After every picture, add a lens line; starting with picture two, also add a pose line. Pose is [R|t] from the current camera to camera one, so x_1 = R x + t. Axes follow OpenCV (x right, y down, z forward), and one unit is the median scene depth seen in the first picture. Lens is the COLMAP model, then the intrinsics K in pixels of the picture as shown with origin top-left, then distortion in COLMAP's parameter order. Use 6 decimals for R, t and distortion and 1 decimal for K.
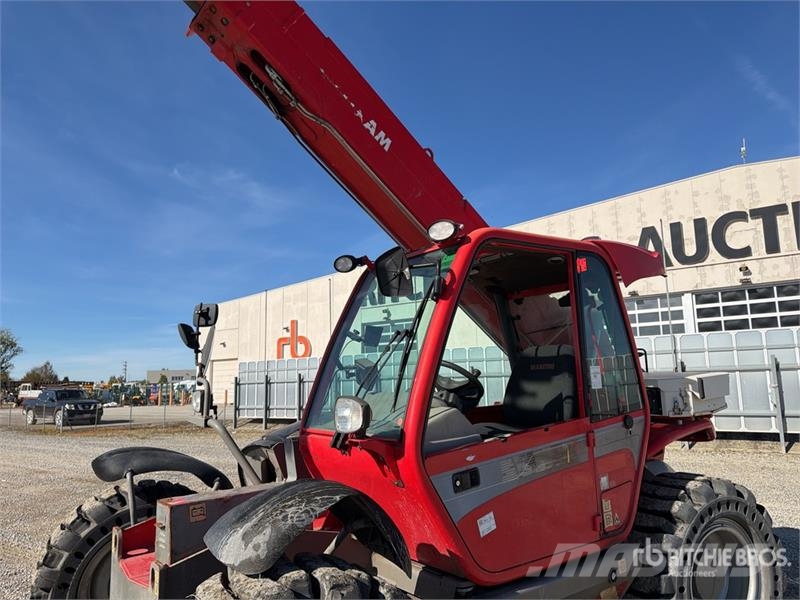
lens RADIAL K [[561.8, 0, 393.2], [0, 561.8, 308.9], [0, 0, 1]] dist [0.071305, -0.079358]
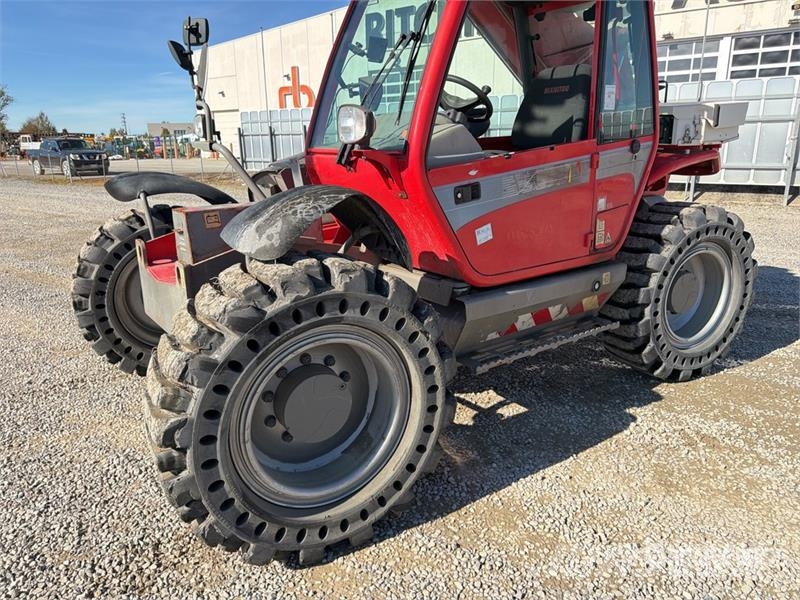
lens RADIAL K [[564.7, 0, 400.3], [0, 564.7, 297.2], [0, 0, 1]] dist [0.063510, -0.083883]
pose [[0.999953, 0.009612, -0.001141, 0.005145], [-0.008414, 0.921400, 0.388524, 0.045009], [0.004785, -0.388496, 0.921438, -0.017953]]
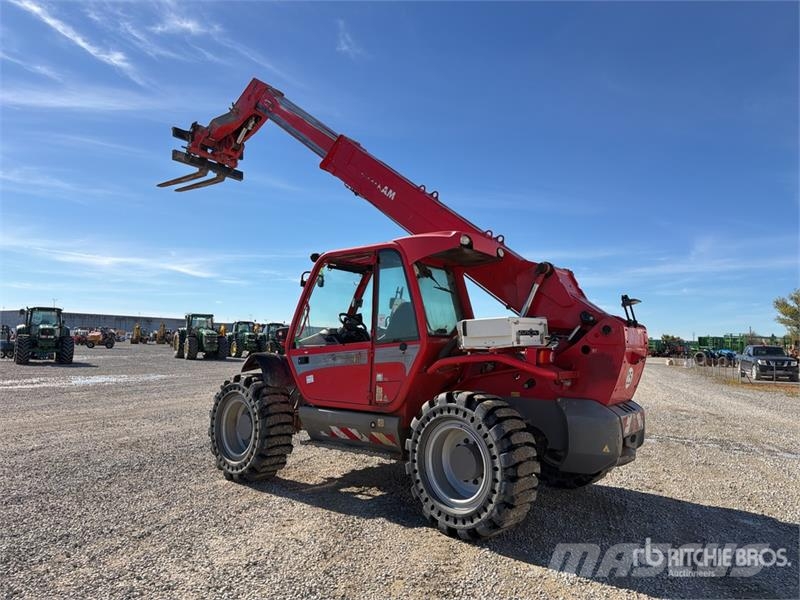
lens RADIAL K [[559.6, 0, 400.0], [0, 559.6, 300.0], [0, 0, 1]] dist [0.146317, -0.200679]
pose [[0.303808, -0.042862, -0.951769, 1.554784], [0.095374, 0.995338, -0.014381, 0.066499], [0.947948, -0.086405, 0.306479, 0.390589]]
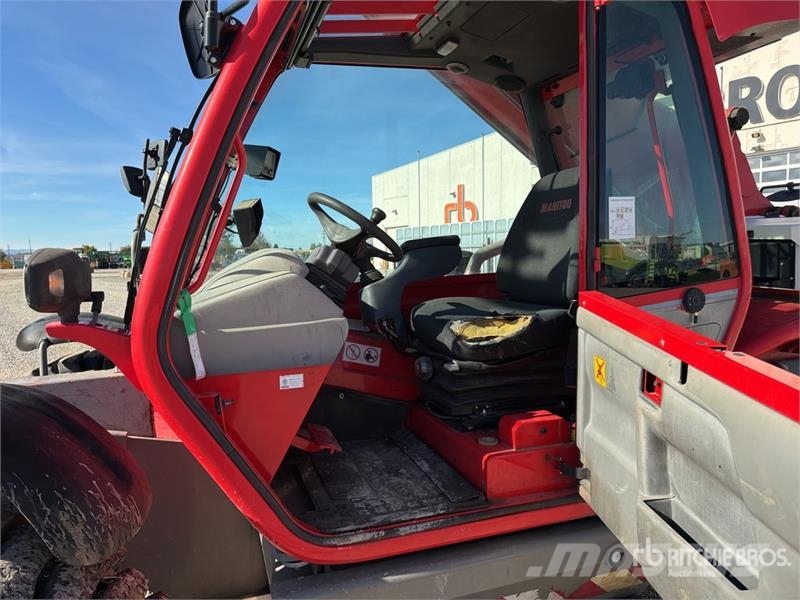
lens RADIAL K [[561.8, 0, 393.2], [0, 561.8, 308.9], [0, 0, 1]] dist [0.071305, -0.079358]
pose [[0.949286, 0.030585, -0.312921, 0.243484], [0.042786, 0.973433, 0.224938, 0.055987], [0.311488, -0.226919, 0.922758, 0.315521]]
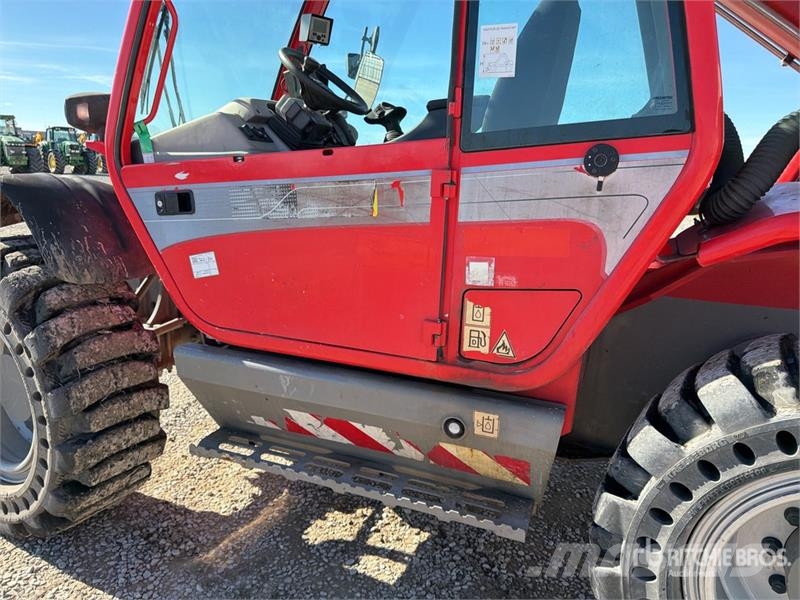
lens RADIAL K [[568.9, 0, 399.8], [0, 568.9, 298.0], [0, 0, 1]] dist [0.043399, -0.049900]
pose [[0.519309, 0.234014, -0.821922, 0.557780], [0.067924, 0.947432, 0.312664, 0.119668], [0.851883, -0.218198, 0.476114, 0.507612]]
